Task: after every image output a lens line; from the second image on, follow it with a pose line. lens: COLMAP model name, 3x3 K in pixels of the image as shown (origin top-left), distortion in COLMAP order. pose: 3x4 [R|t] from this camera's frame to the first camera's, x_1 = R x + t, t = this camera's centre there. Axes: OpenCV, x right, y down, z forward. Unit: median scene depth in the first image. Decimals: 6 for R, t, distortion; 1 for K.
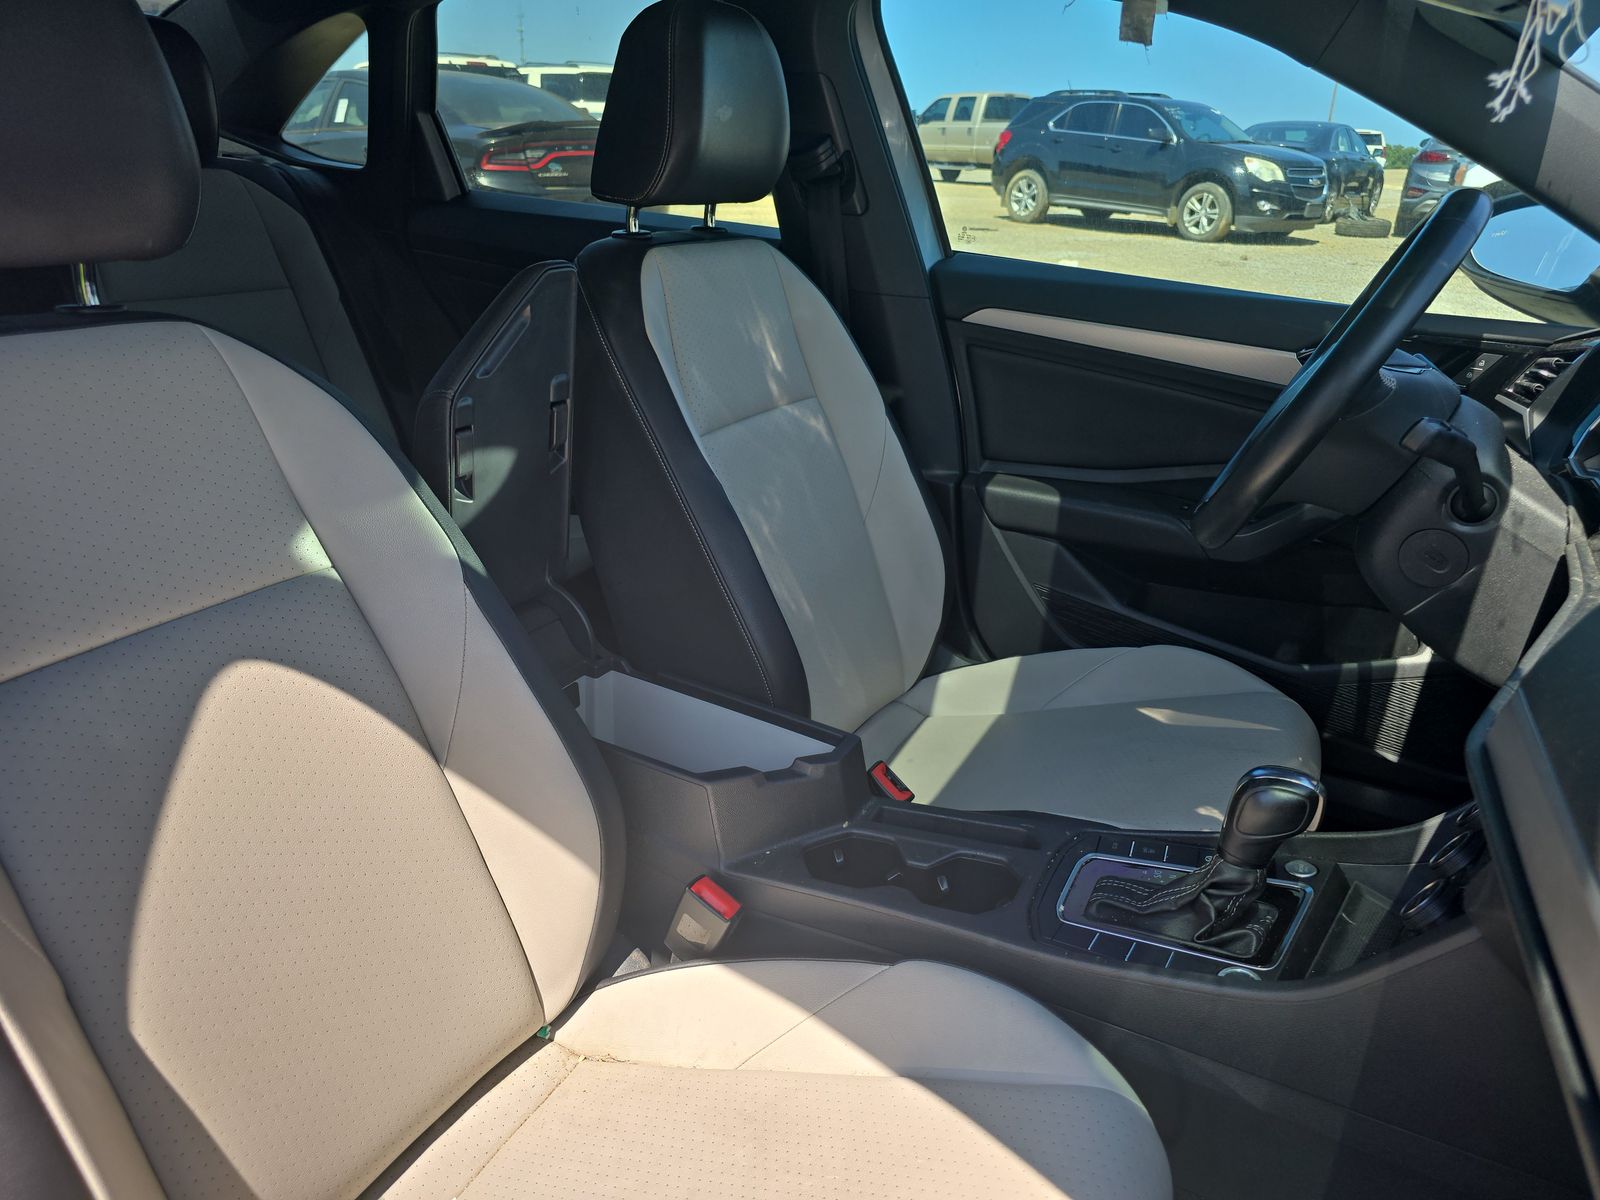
lens RADIAL K [[1118.5, 0, 808.7], [0, 1118.5, 615.7], [0, 0, 1]] dist [0.029084, -0.037539]
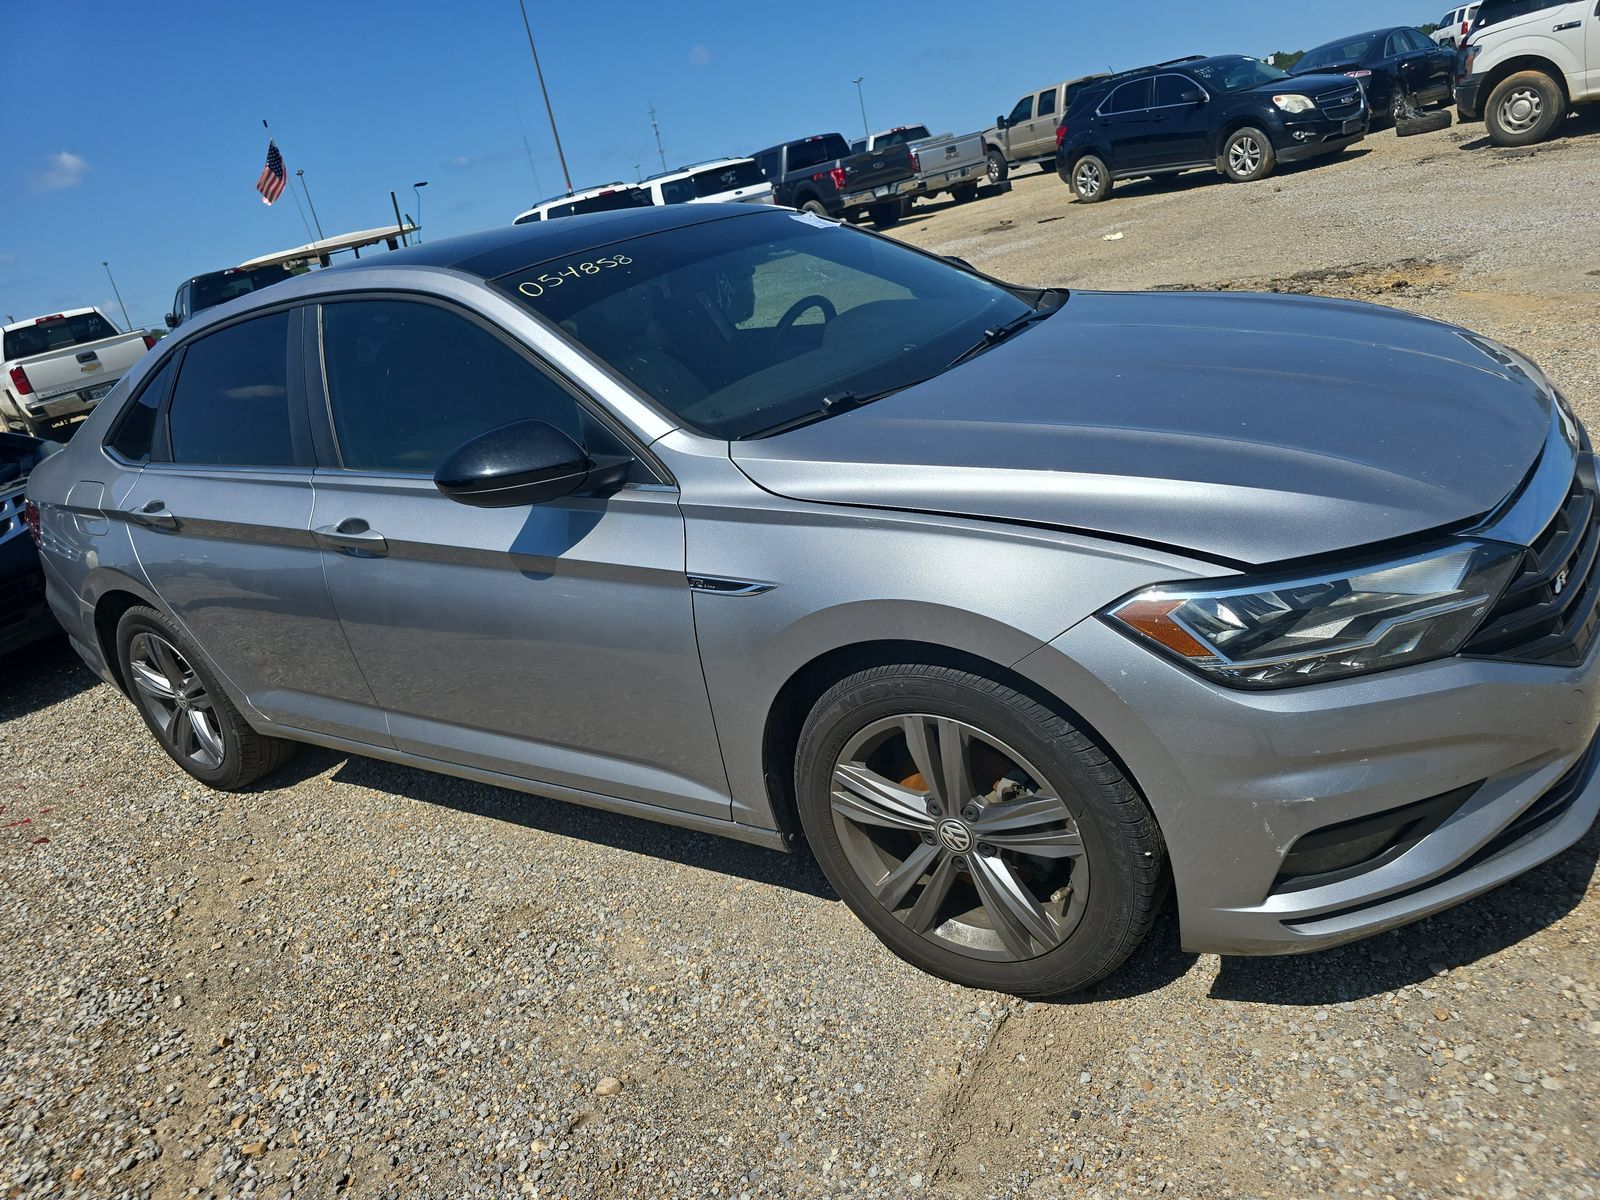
lens RADIAL K [[1118.5, 0, 808.7], [0, 1118.5, 615.7], [0, 0, 1]] dist [0.029084, -0.037539]
pose [[0.963124, -0.185124, -0.195247, 0.066030], [0.181072, 0.982713, -0.038563, 0.041975], [0.199011, 0.001787, 0.979996, -0.139922]]
